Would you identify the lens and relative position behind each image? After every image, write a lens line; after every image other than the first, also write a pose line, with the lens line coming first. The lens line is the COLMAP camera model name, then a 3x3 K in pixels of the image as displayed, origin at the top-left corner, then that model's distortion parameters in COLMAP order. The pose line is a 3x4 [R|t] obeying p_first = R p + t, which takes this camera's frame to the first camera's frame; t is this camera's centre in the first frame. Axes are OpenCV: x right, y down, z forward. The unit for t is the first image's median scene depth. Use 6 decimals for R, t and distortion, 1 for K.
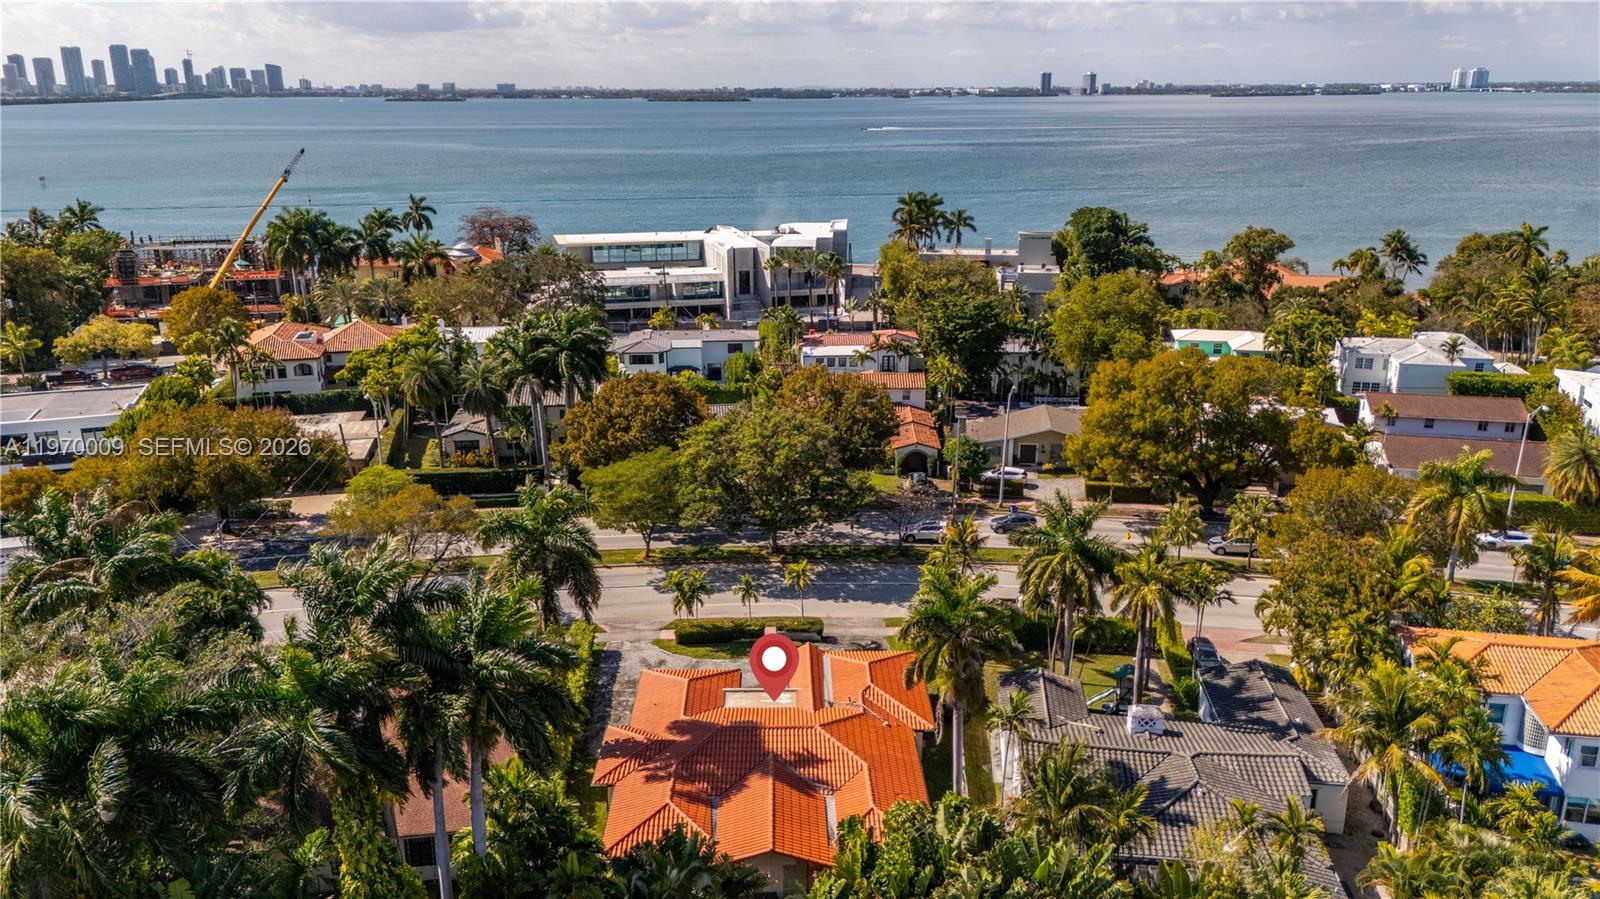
lens RADIAL K [[1171.2, 0, 800.0], [0, 1171.2, 449.5], [0, 0, 1]] dist [0.039855, -0.001654]
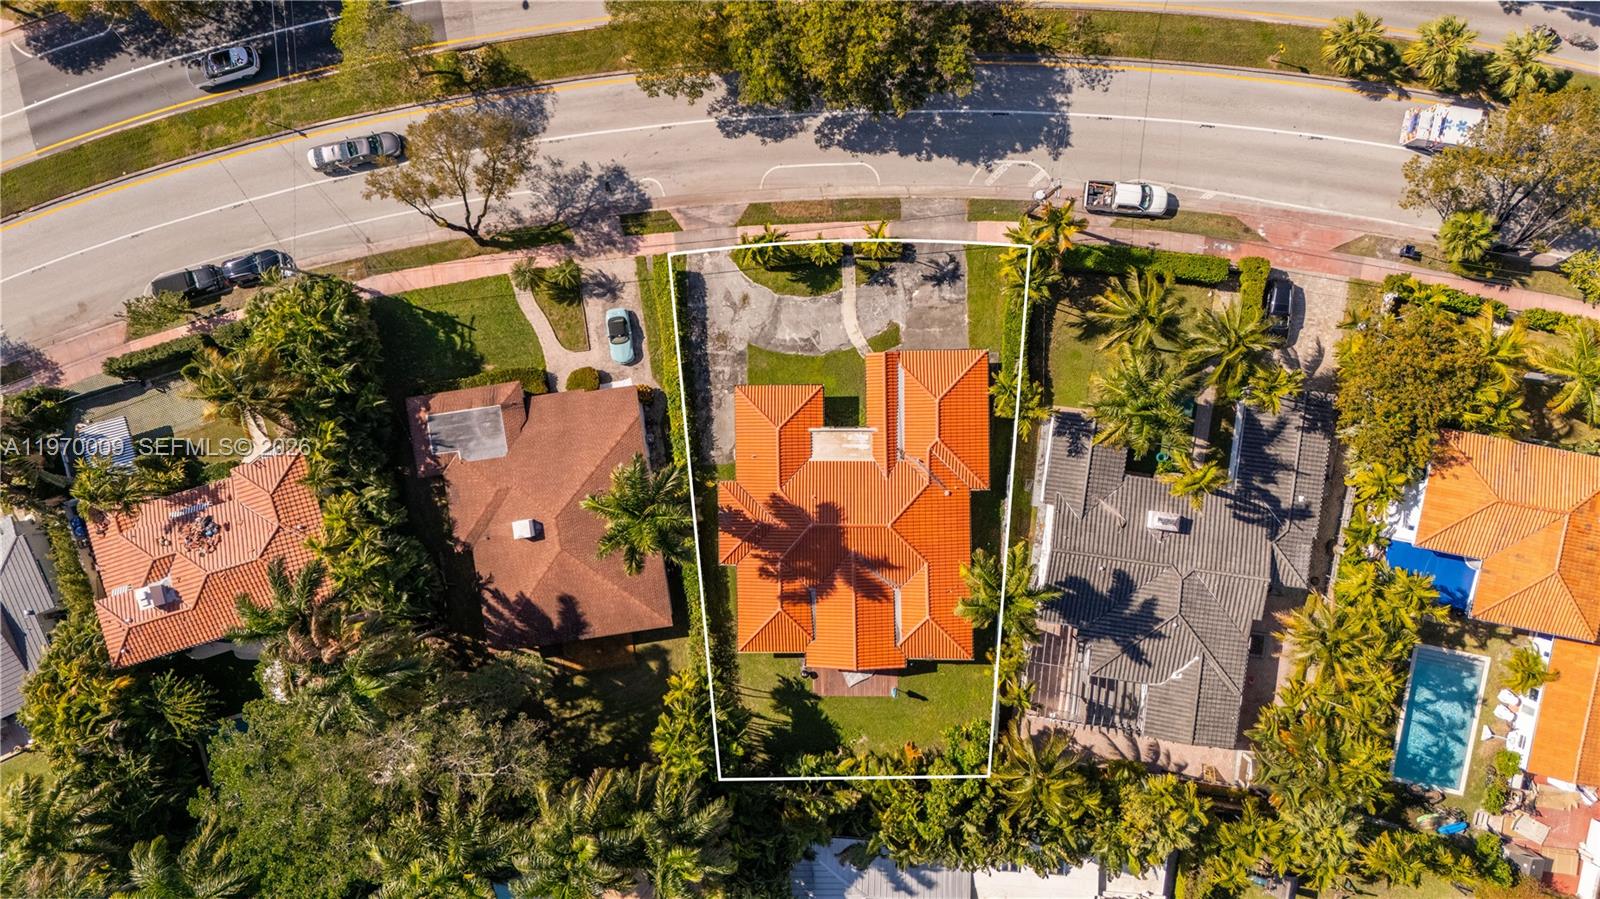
lens RADIAL K [[1171.2, 0, 800.0], [0, 1171.2, 449.5], [0, 0, 1]] dist [0.039855, -0.001654]
pose [[0.996900, 0.007952, -0.078277, 0.009104], [0.073315, 0.267166, 0.960857, -0.524167], [0.028554, -0.963618, 0.265755, 0.397939]]
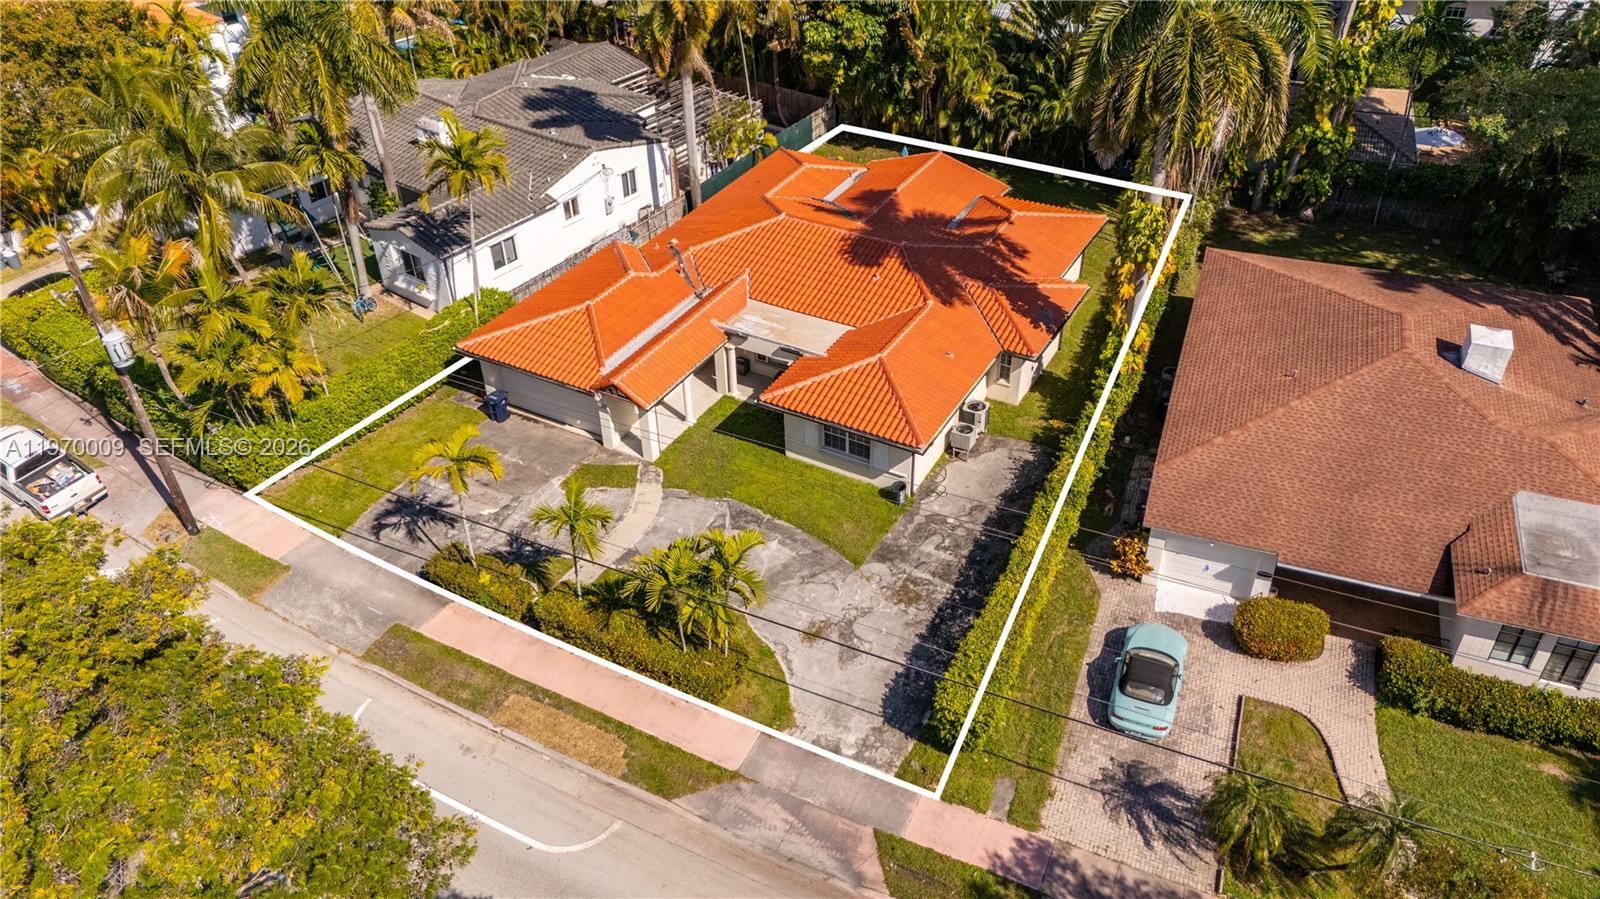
lens RADIAL K [[1171.2, 0, 800.0], [0, 1171.2, 449.5], [0, 0, 1]] dist [0.039855, -0.001654]
pose [[-0.861173, -0.297036, 0.412494, -0.171271], [0.150909, 0.625509, 0.765484, -0.142760], [-0.485394, 0.721463, -0.493845, 0.761239]]
